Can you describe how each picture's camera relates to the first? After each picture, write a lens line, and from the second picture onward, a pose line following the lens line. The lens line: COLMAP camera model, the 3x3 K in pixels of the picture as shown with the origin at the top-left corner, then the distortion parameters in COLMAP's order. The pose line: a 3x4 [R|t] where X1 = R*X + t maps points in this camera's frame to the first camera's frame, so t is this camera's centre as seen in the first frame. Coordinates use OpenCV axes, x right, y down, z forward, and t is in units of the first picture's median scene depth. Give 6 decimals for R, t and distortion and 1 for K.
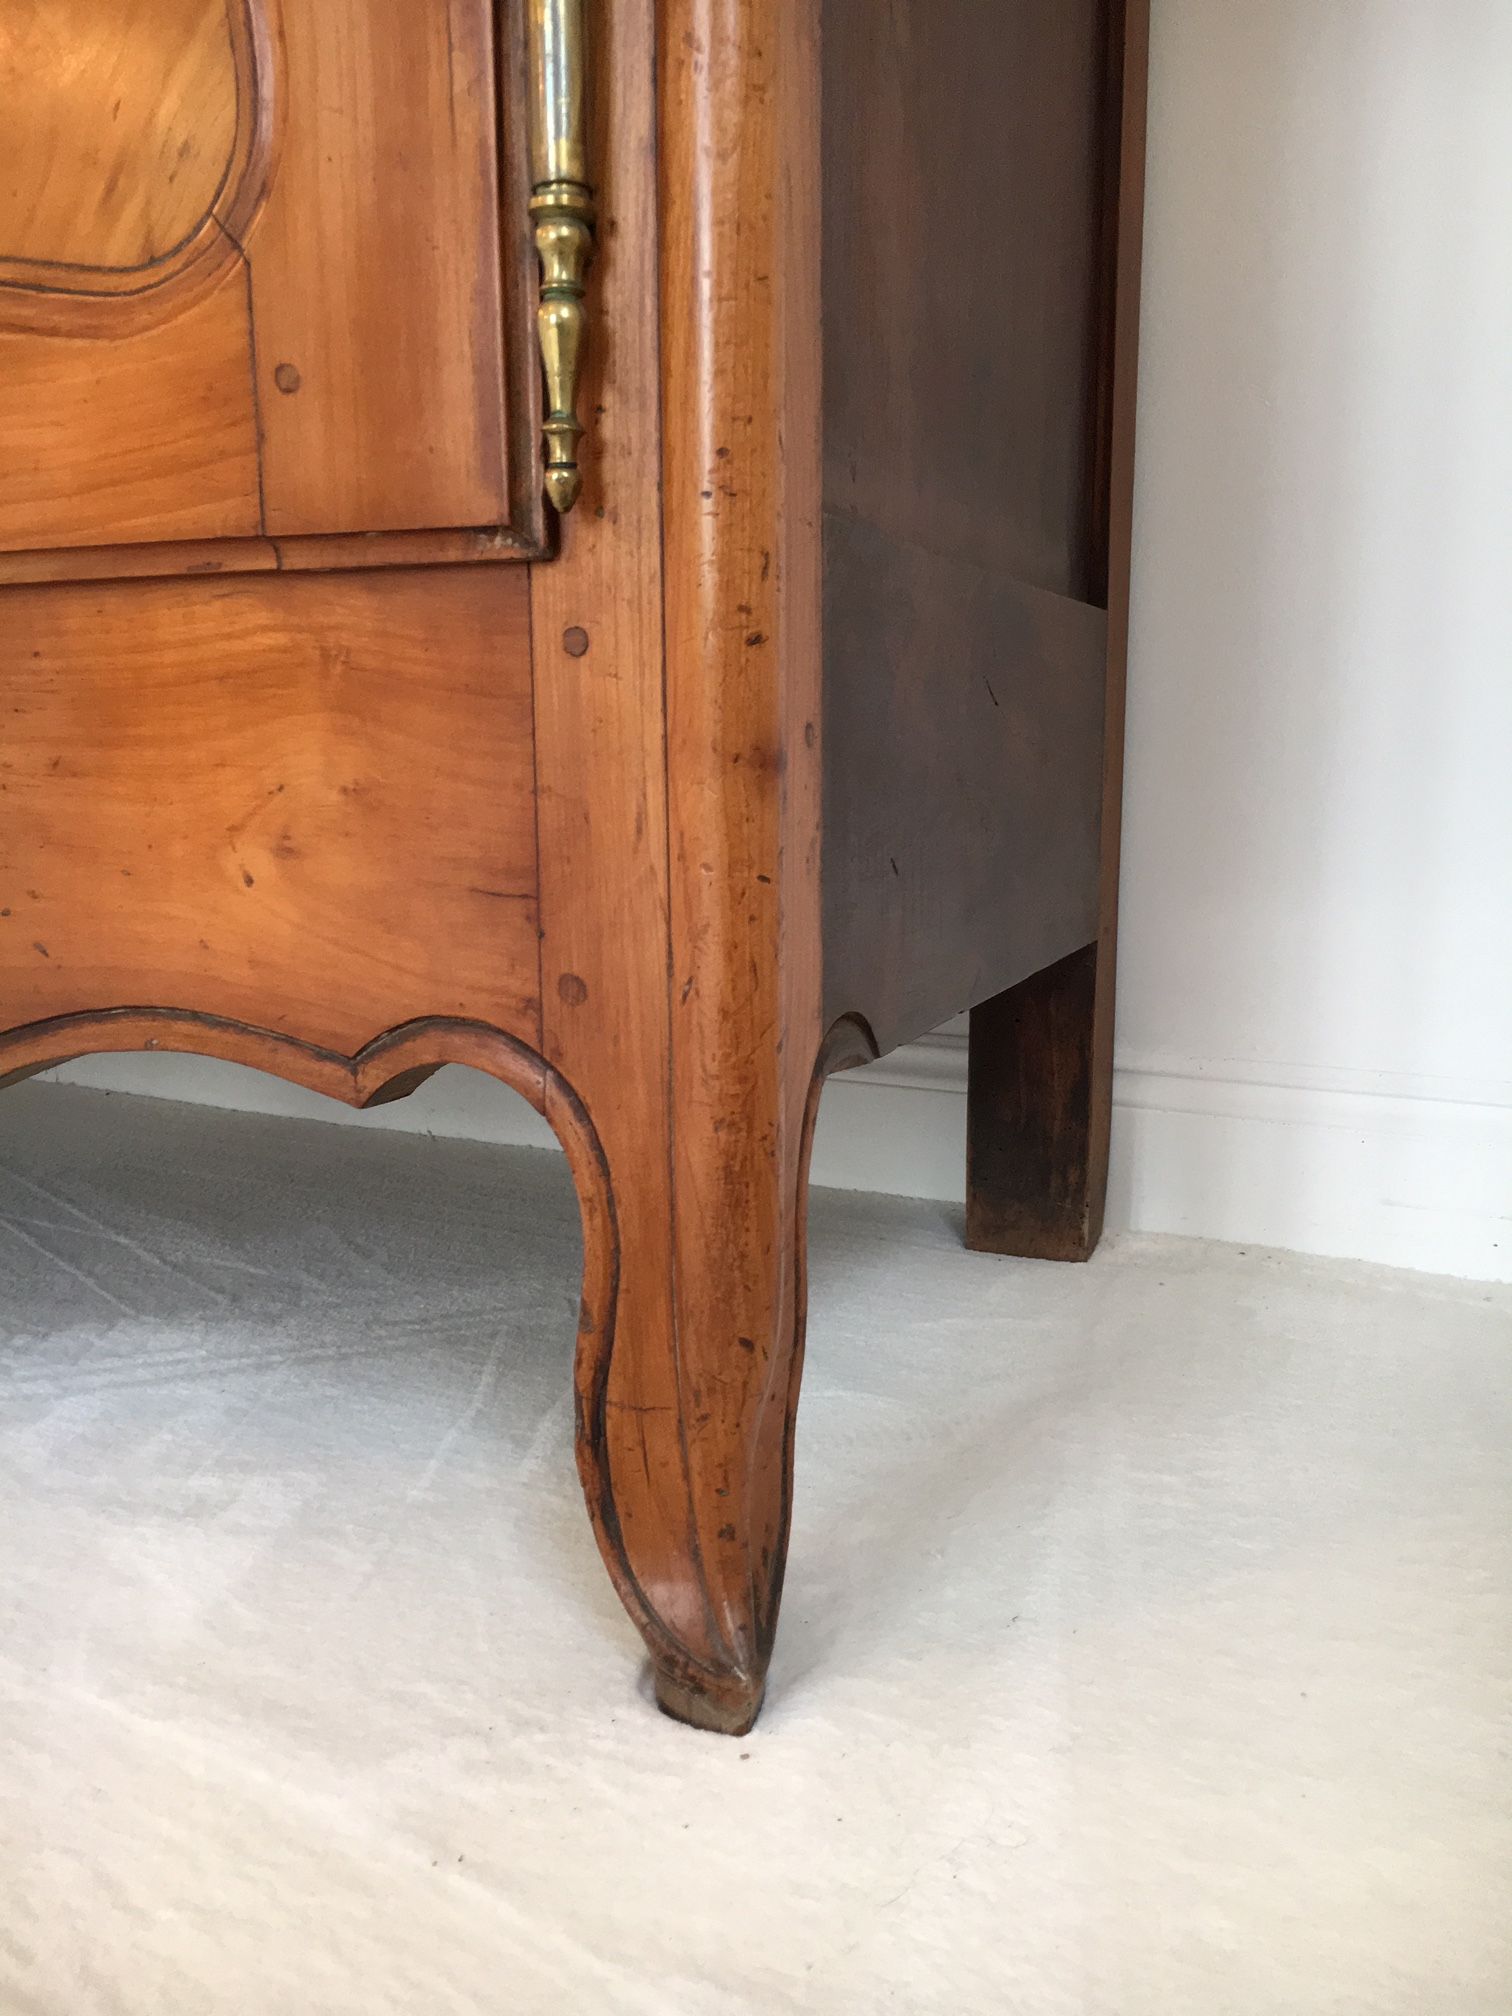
lens RADIAL K [[1716.5, 0, 756.0], [0, 1716.5, 1008.0], [0, 0, 1]] dist [0.072554, -0.097393]
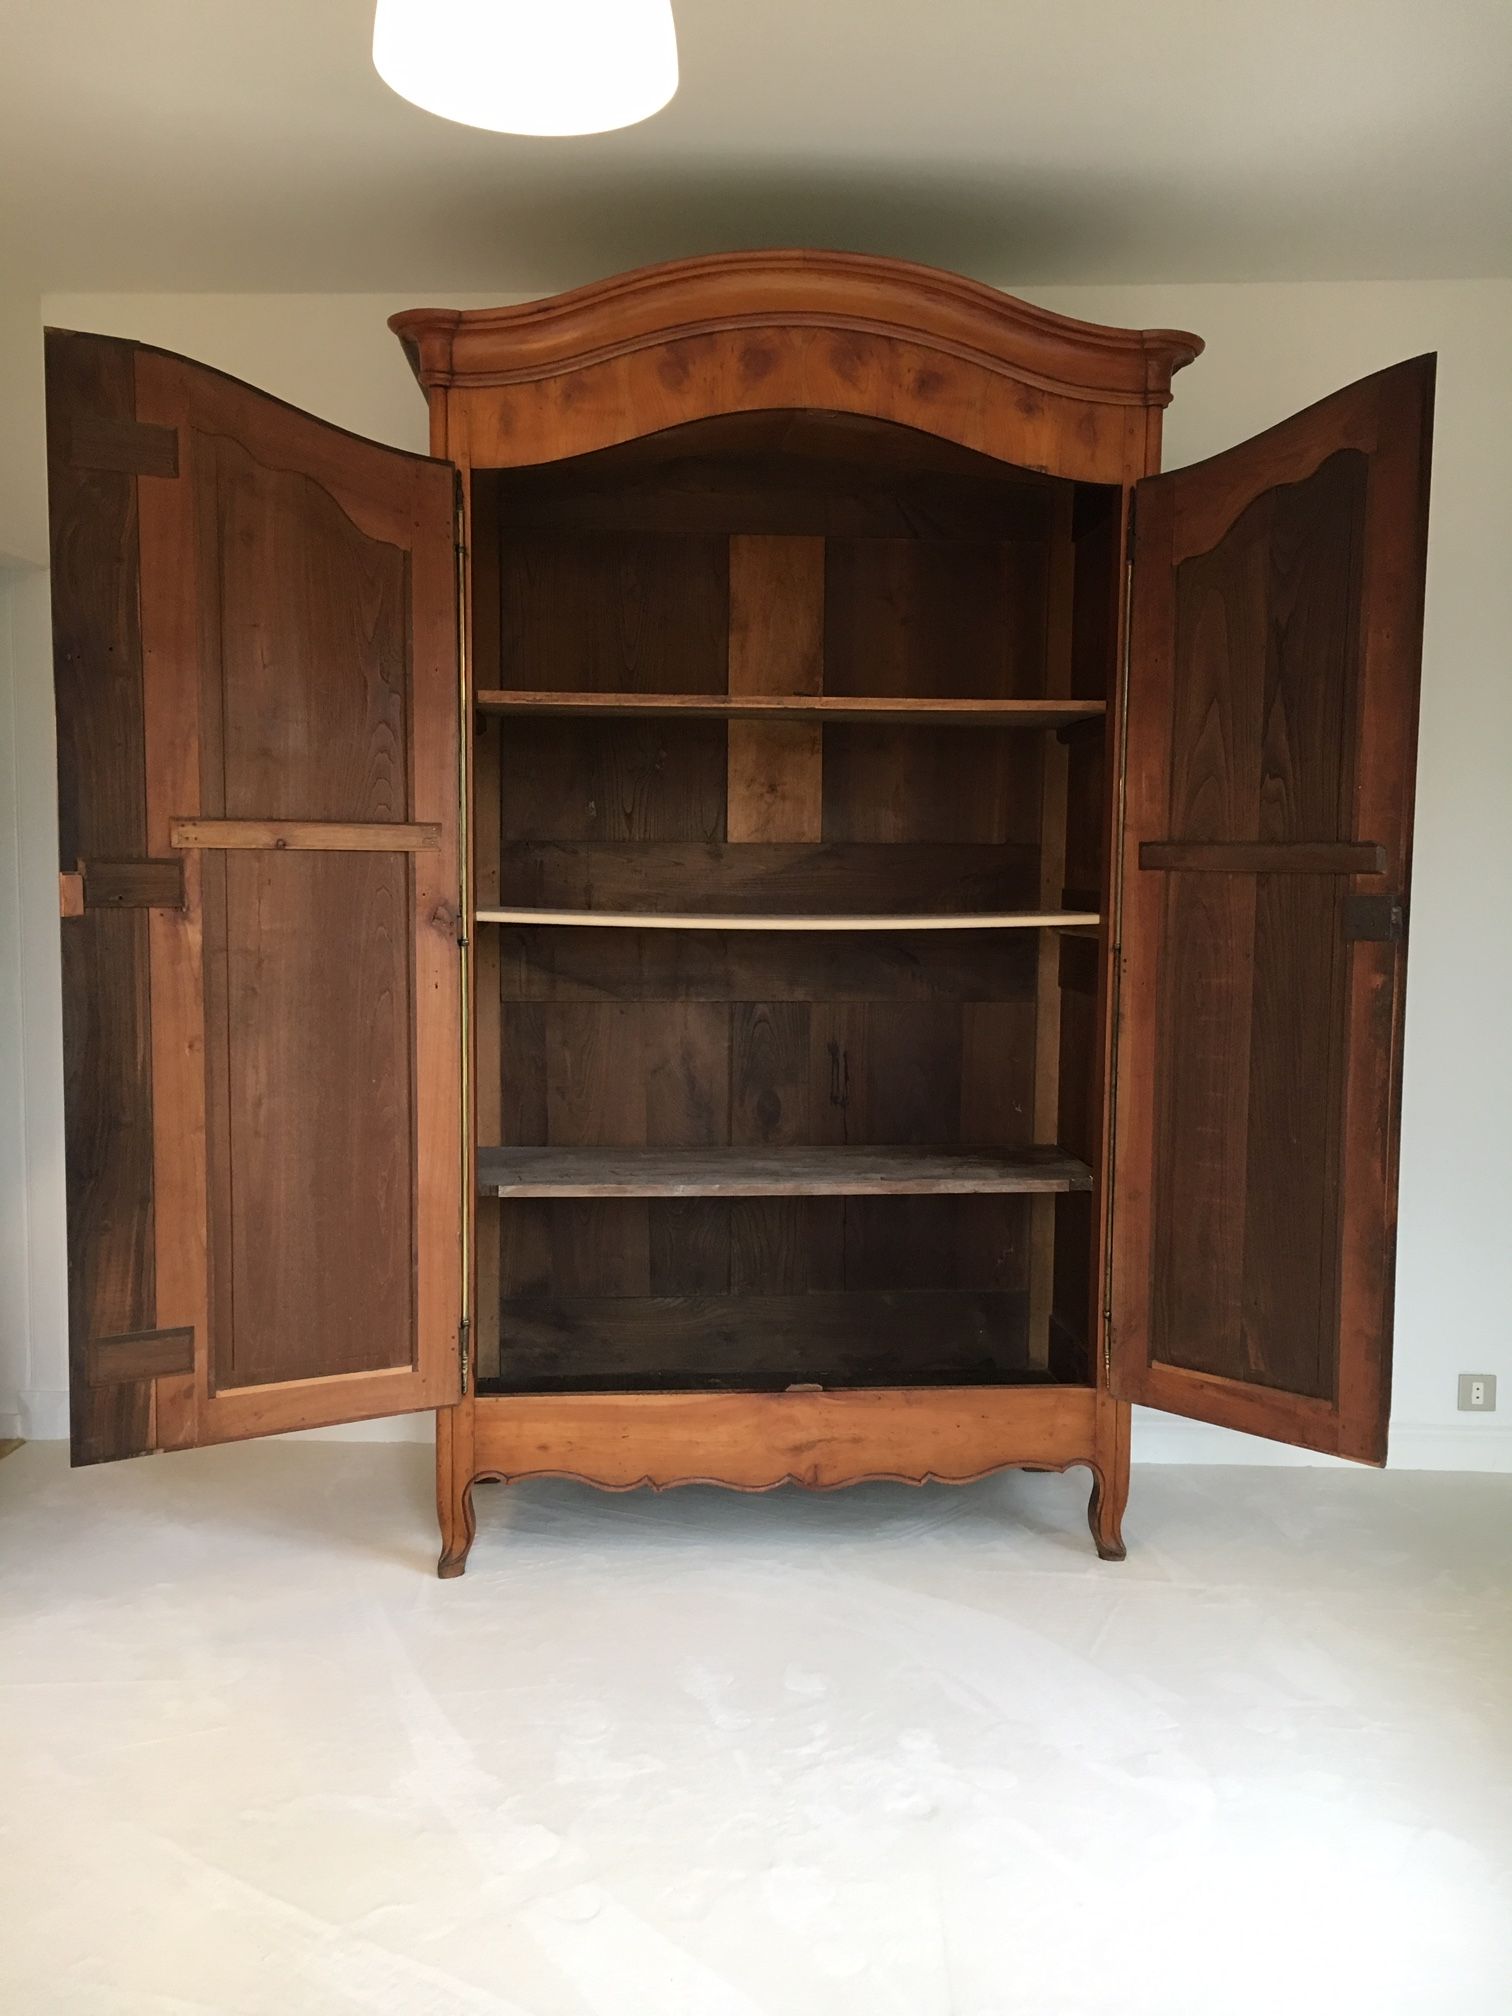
lens RADIAL K [[1716.5, 0, 756.0], [0, 1716.5, 1008.0], [0, 0, 1]] dist [0.072554, -0.097393]
pose [[0.891238, -0.025943, 0.452793, -4.341565], [0.056395, 0.996954, -0.053881, -1.464172], [-0.450016, 0.073556, 0.889986, -4.579040]]
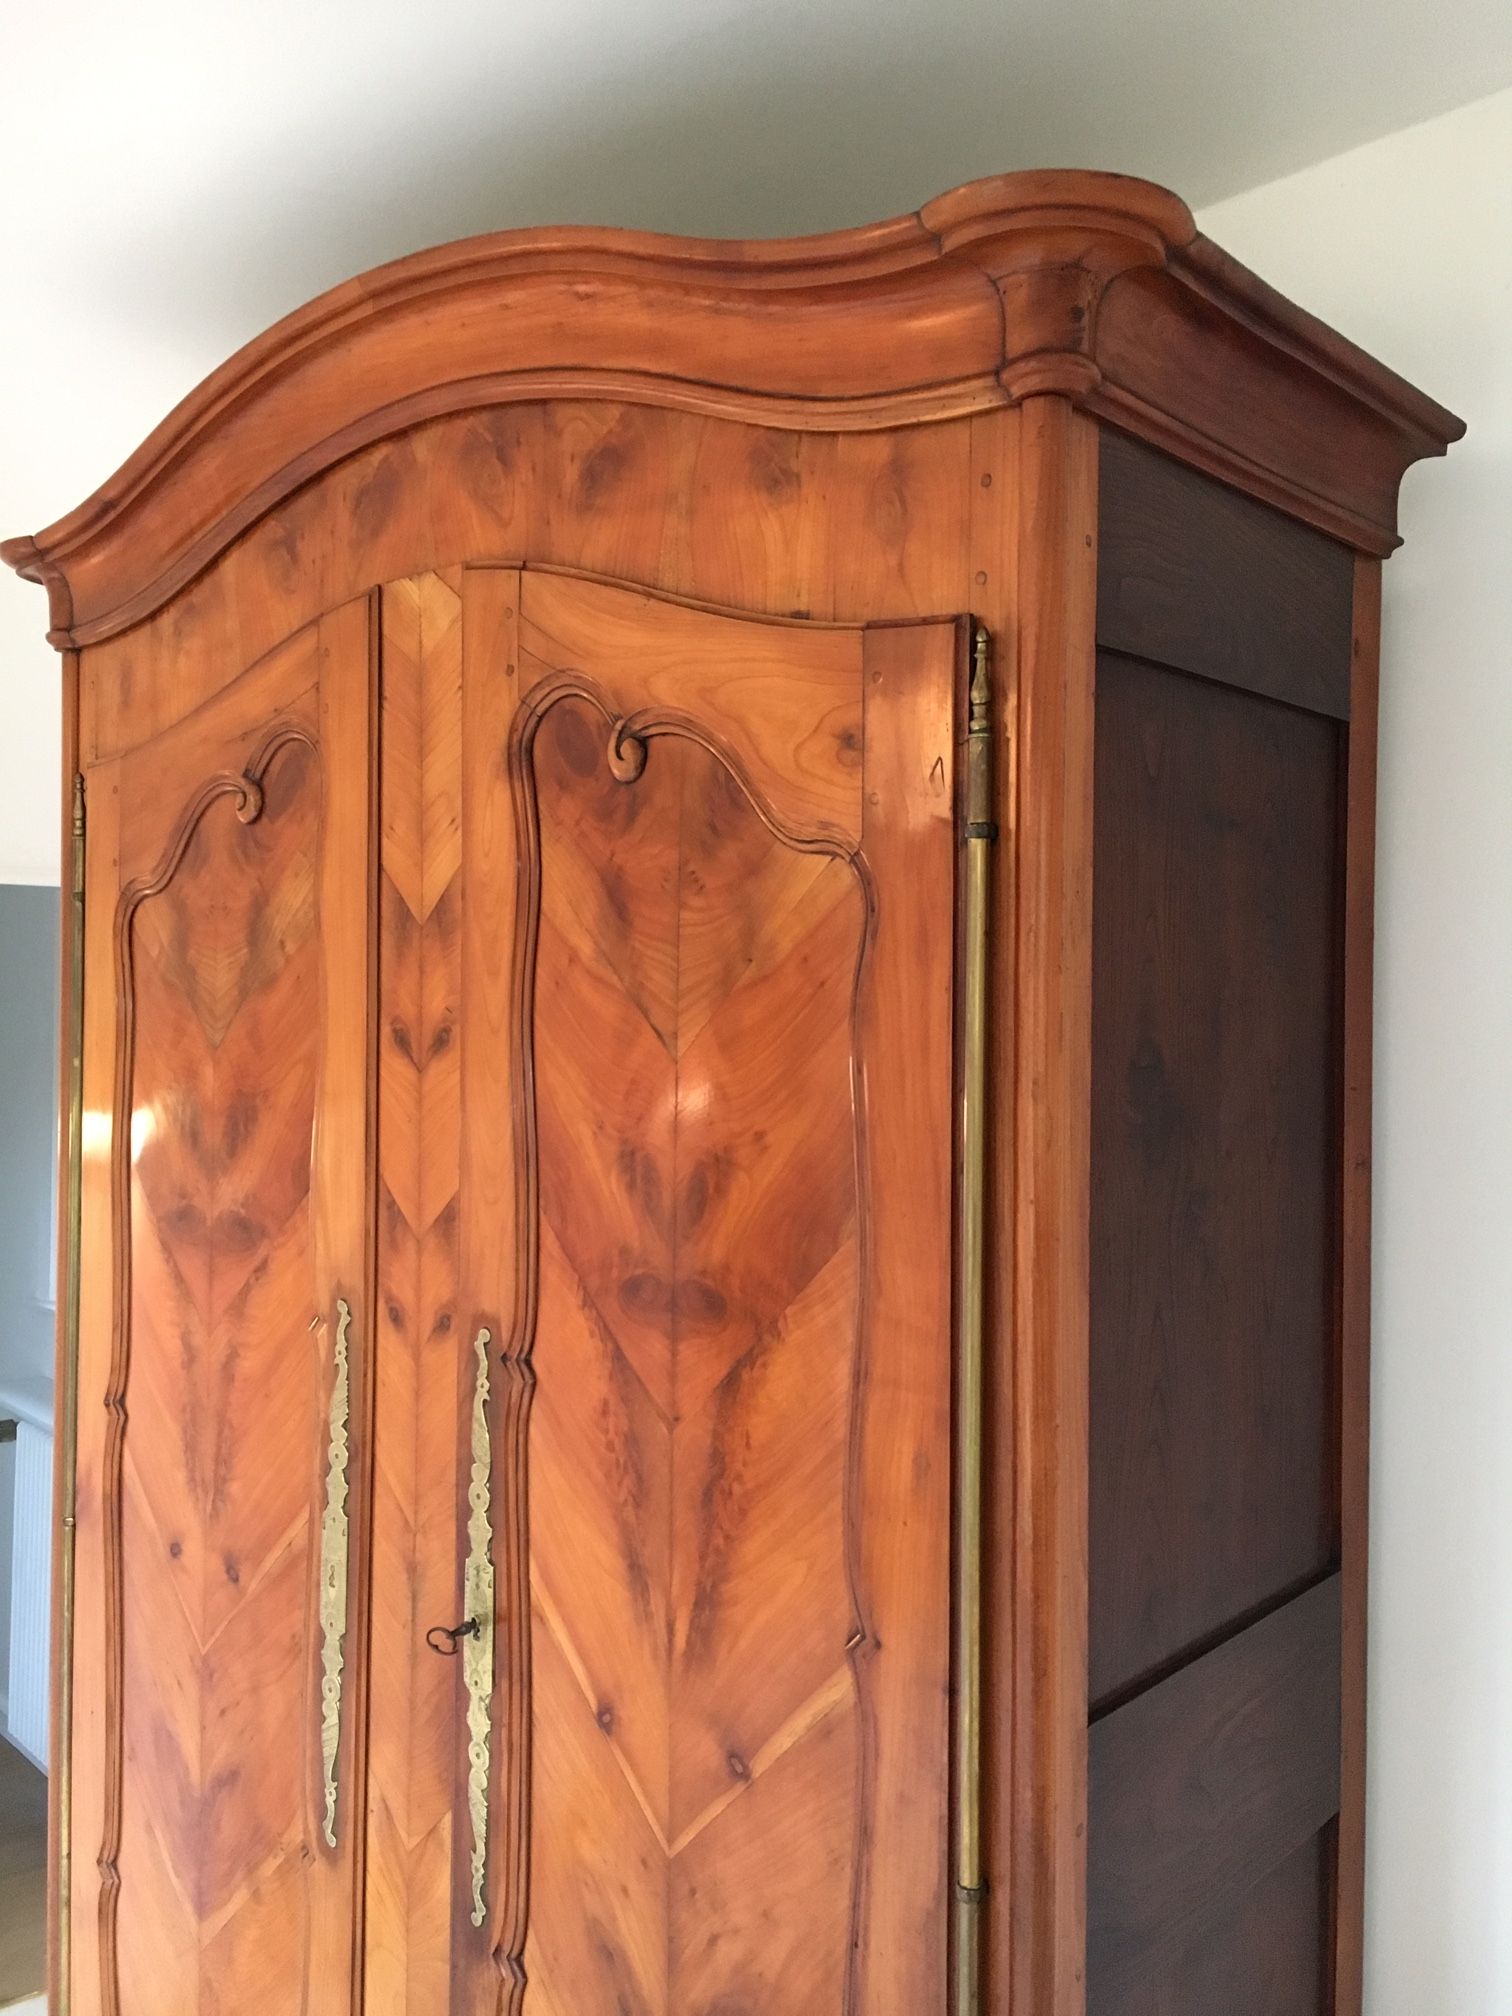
lens RADIAL K [[1716.5, 0, 756.0], [0, 1716.5, 1008.0], [0, 0, 1]] dist [0.072554, -0.097393]
pose [[0.948860, 0.011931, -0.315470, 0.347591], [-0.058351, 0.988696, -0.138114, -2.820539], [0.310256, 0.149459, 0.938831, -1.825021]]
